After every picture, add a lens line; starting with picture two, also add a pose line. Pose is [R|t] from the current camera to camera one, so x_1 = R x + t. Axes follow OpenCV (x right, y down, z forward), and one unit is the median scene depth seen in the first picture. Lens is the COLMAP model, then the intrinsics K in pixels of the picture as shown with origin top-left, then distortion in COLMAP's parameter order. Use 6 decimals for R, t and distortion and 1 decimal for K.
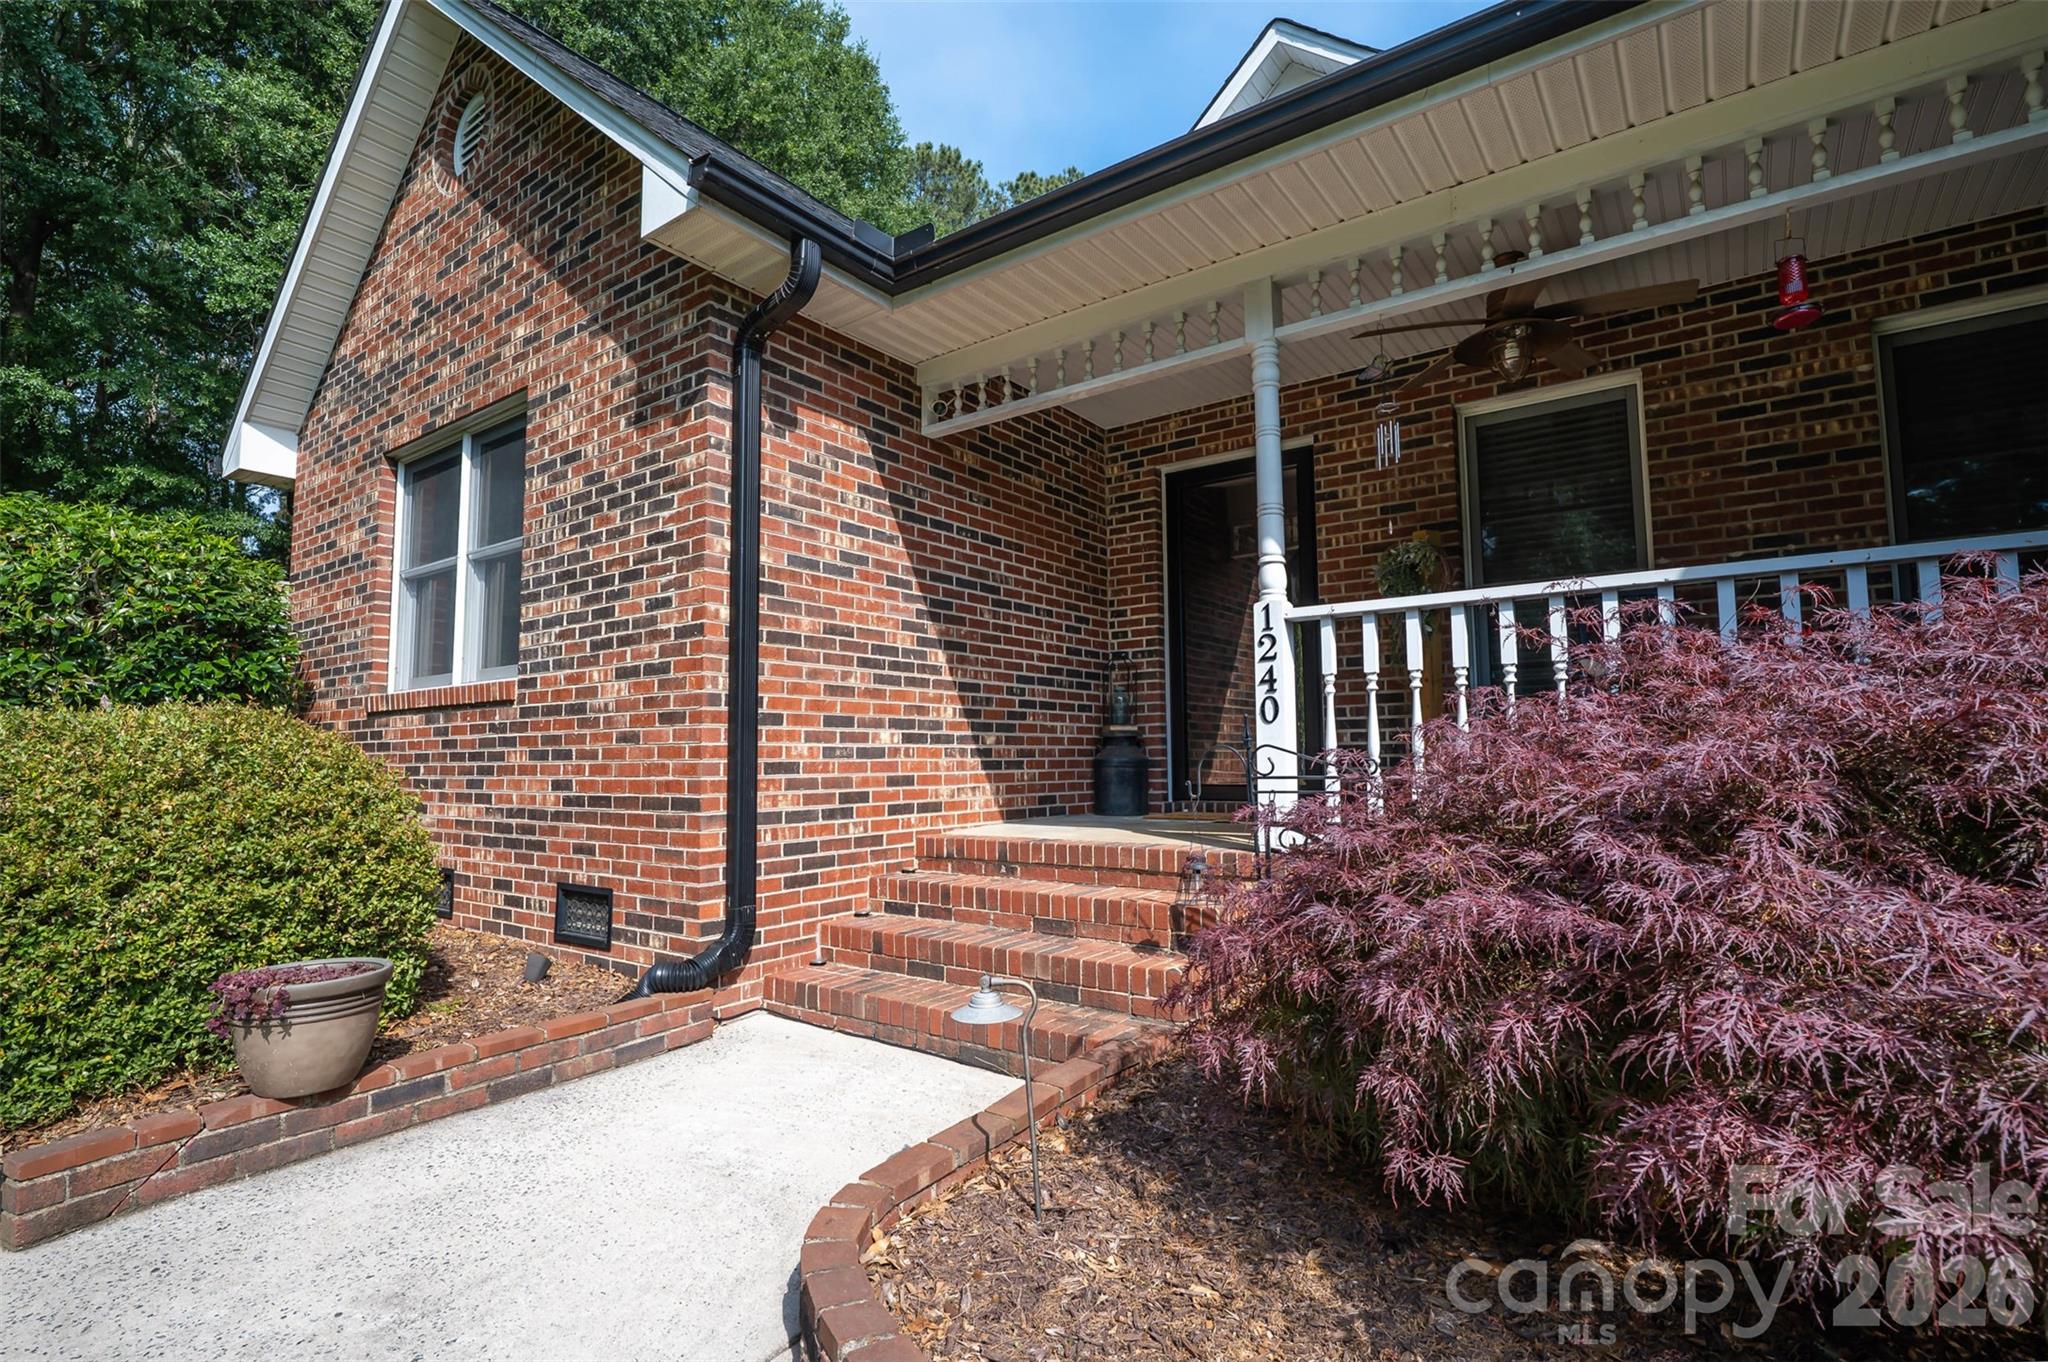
lens RADIAL K [[981.4, 0, 1024.0], [0, 981.4, 681.0], [0, 0, 1]] dist [-0.010135, -0.000009]
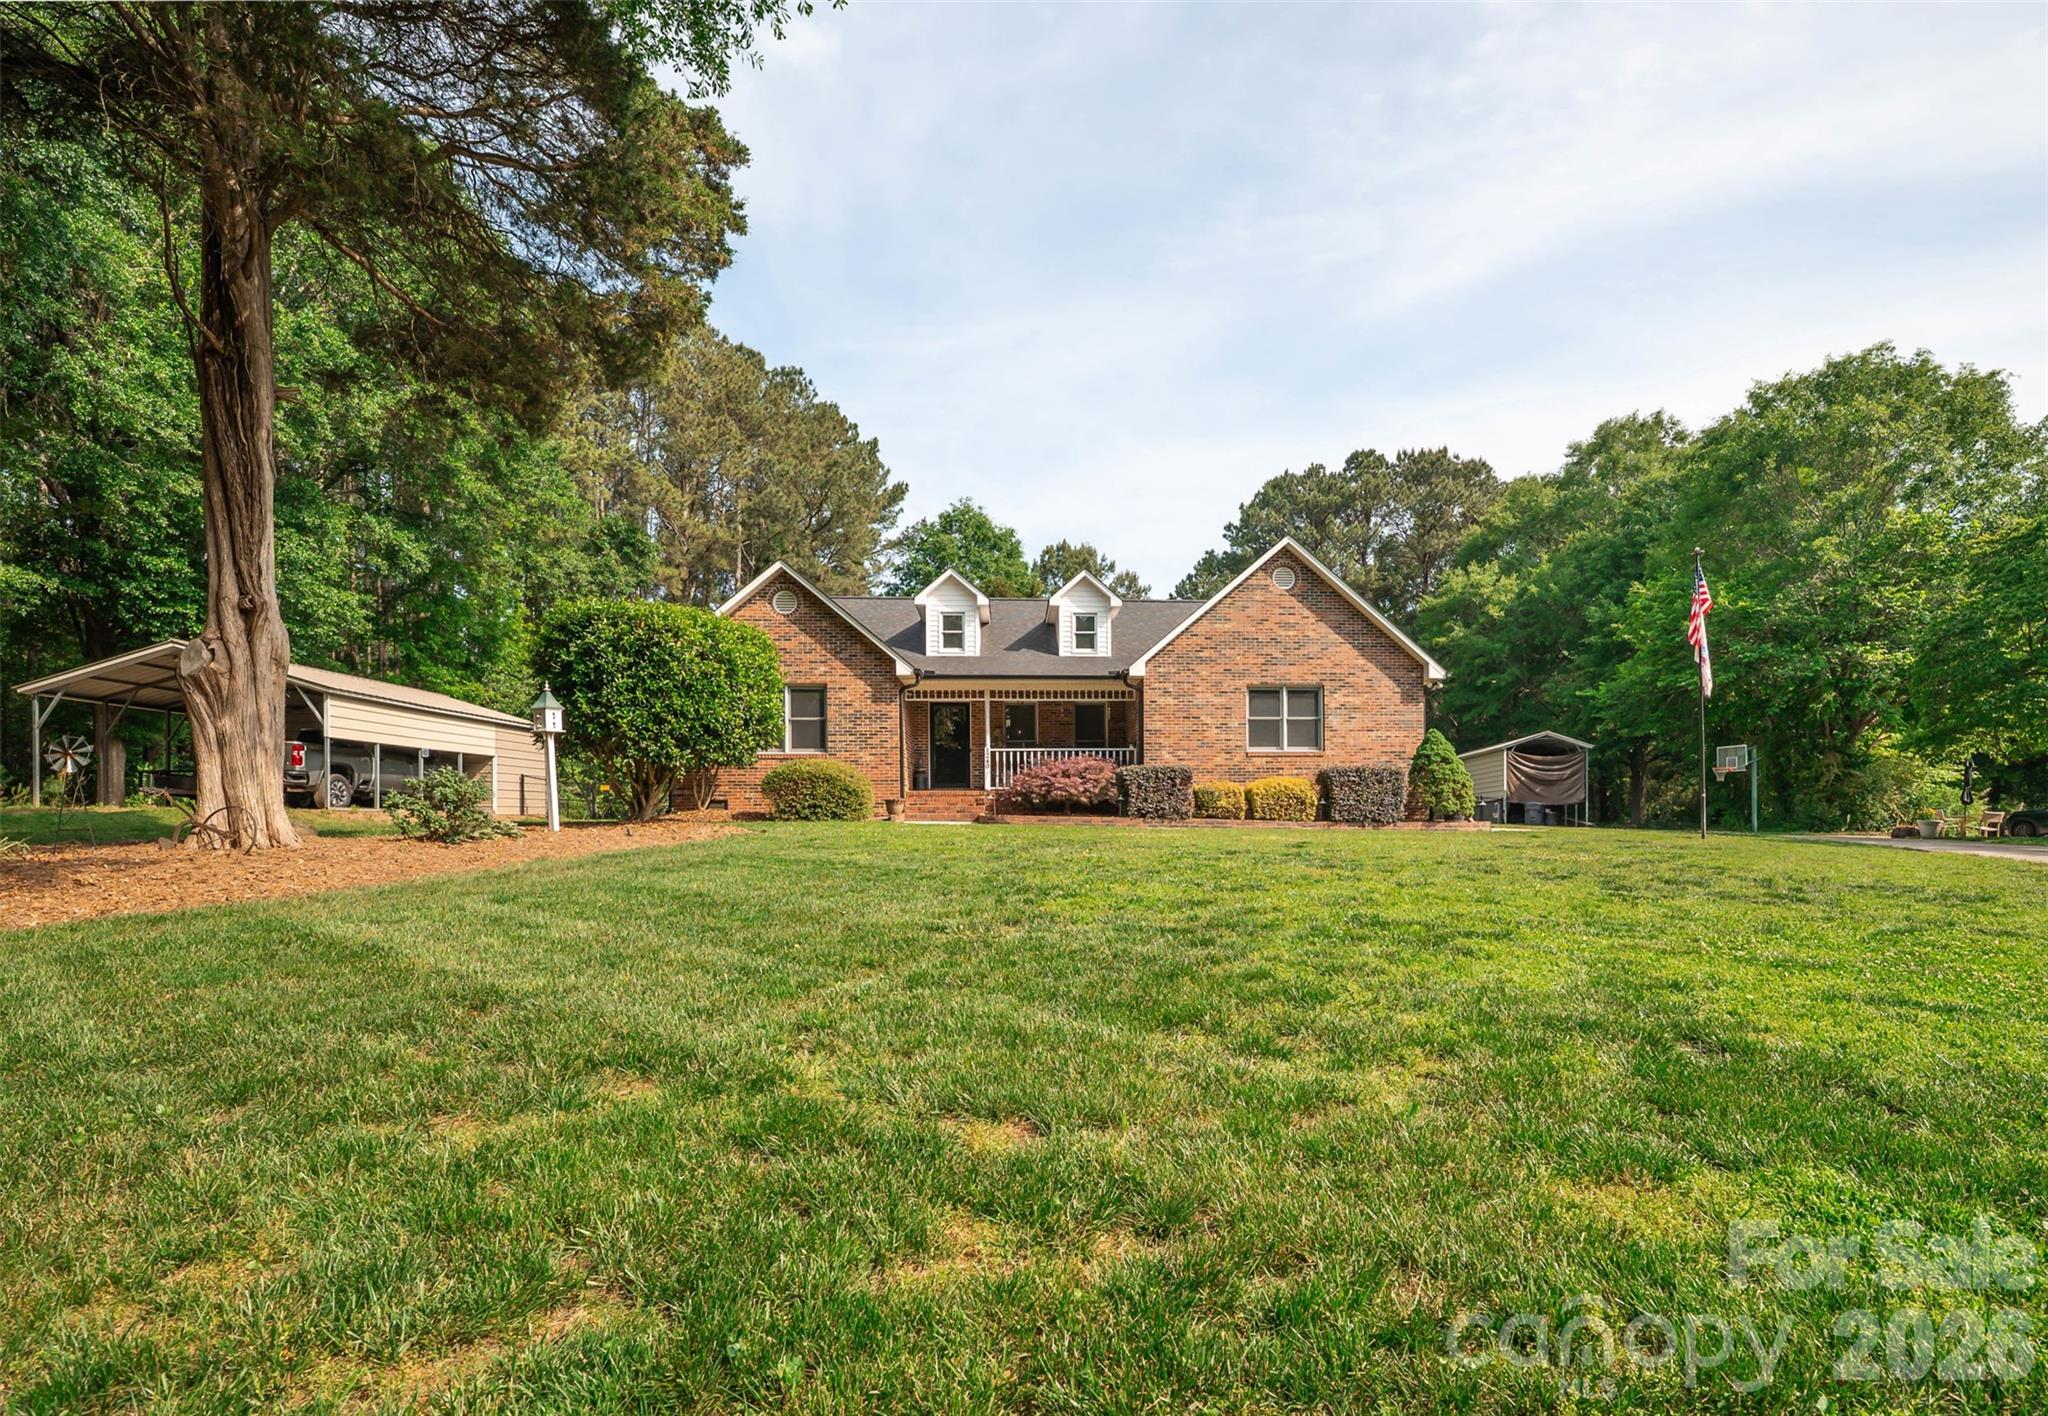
lens RADIAL K [[929.3, 0, 1063.7], [0, 929.3, 815.7], [0, 0, 1]] dist [-0.024626, 0.000571]
pose [[0.768384, -0.001102, 0.639988, -2.575135], [-0.051477, 0.996652, 0.063520, -0.045847], [-0.637916, -0.081753, 0.765755, -3.103248]]
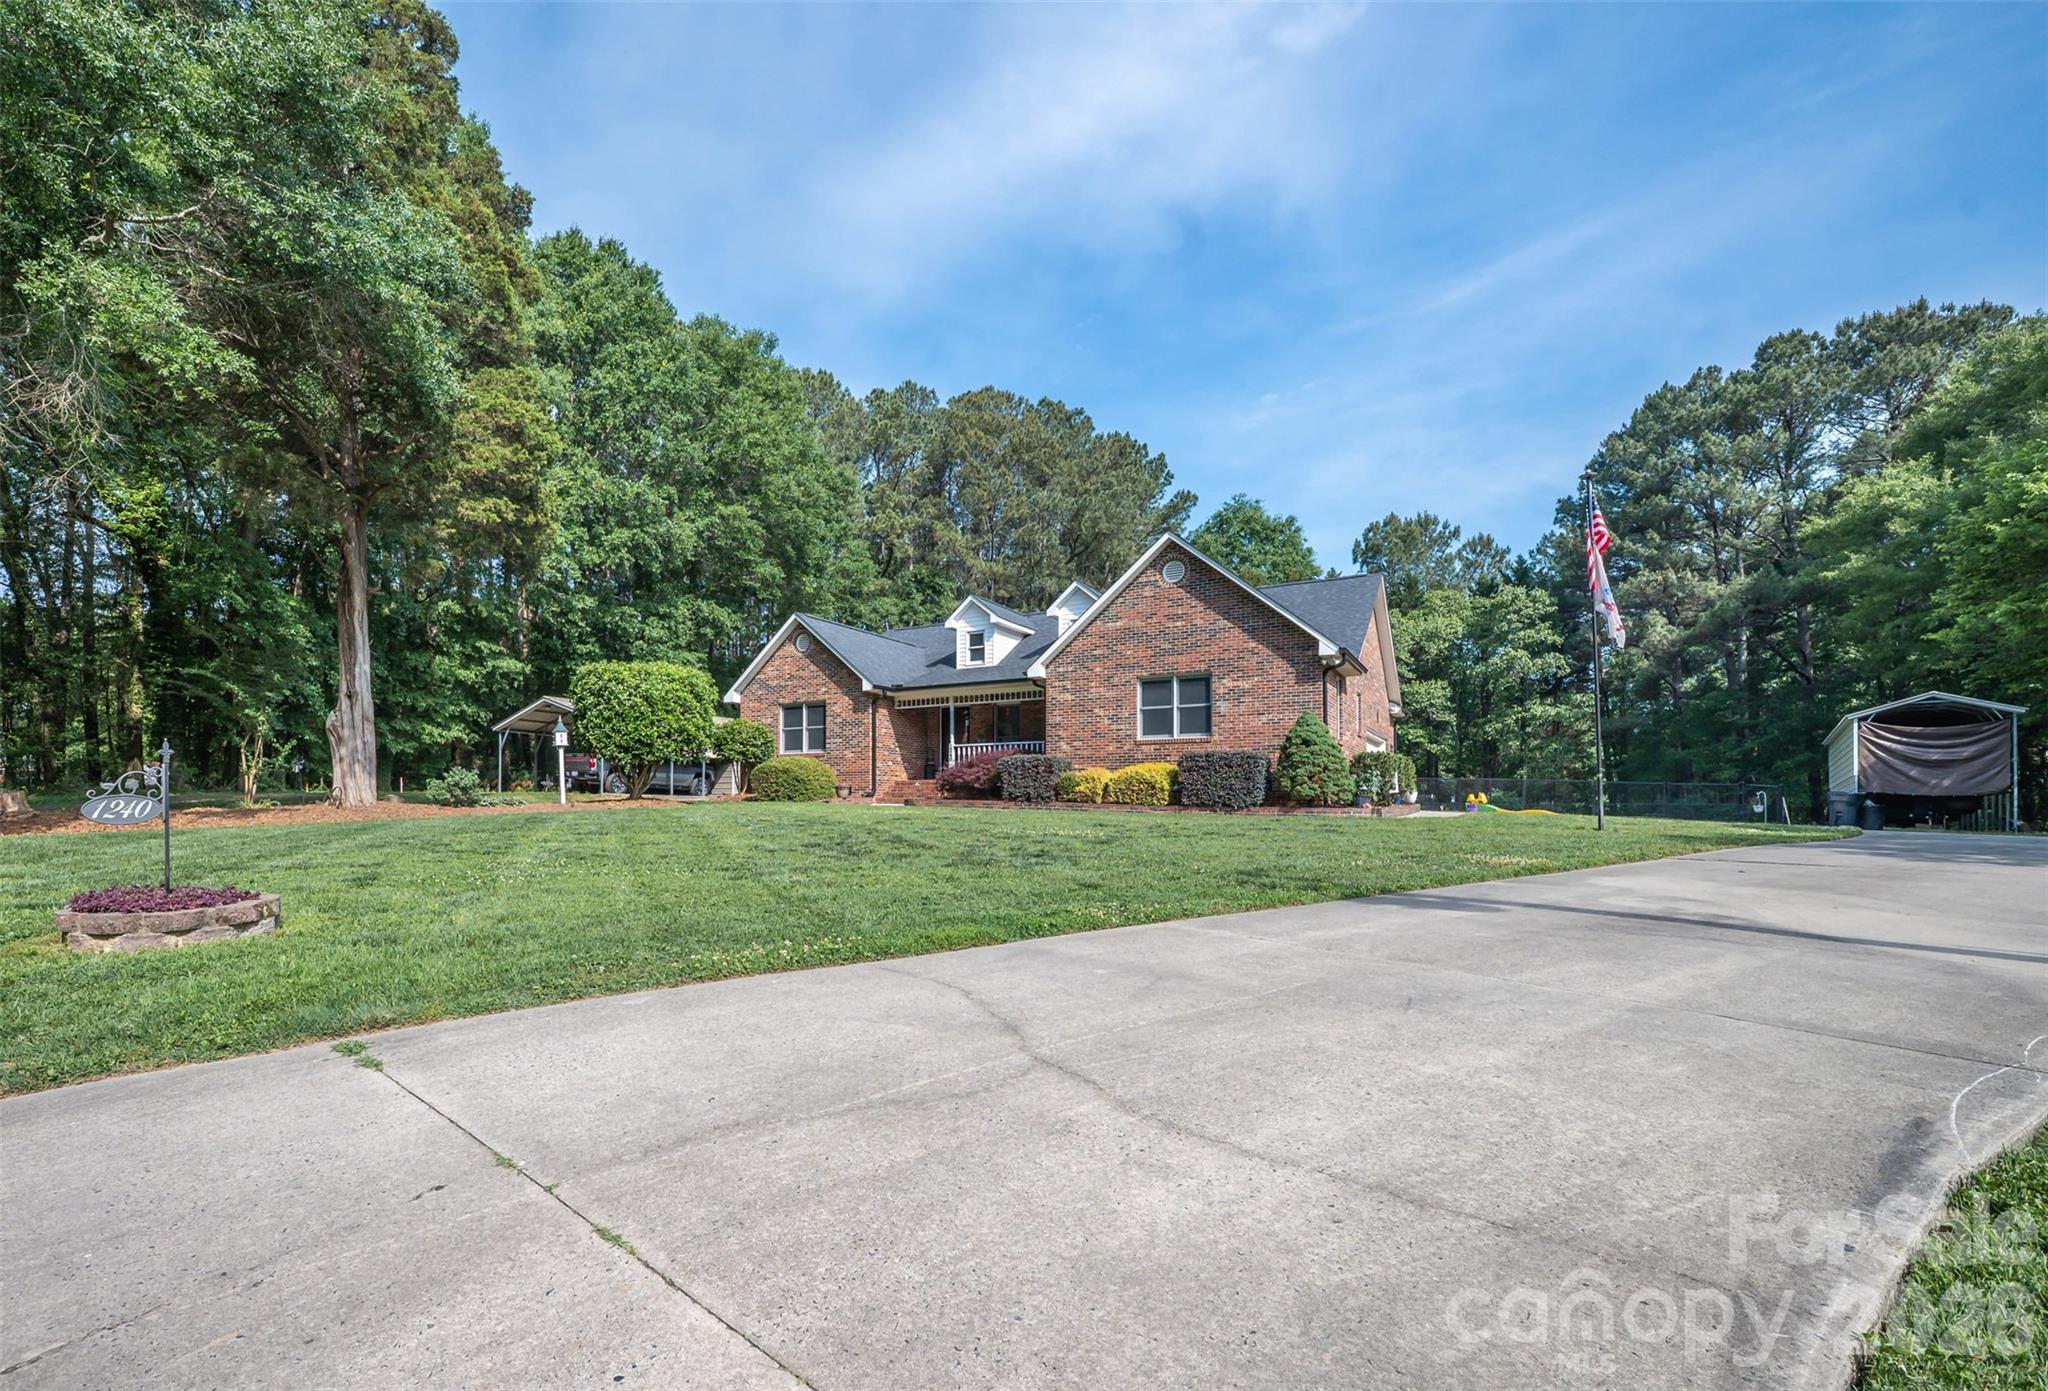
lens RADIAL K [[897.2, 0, 925.7], [0, 897.2, 796.0], [0, 0, 1]] dist [-0.019331, -0.000178]
pose [[0.996485, 0.010164, 0.083154, -0.407424], [-0.015902, 0.997515, 0.068637, -0.129988], [-0.082250, -0.069718, 0.994170, -4.748625]]
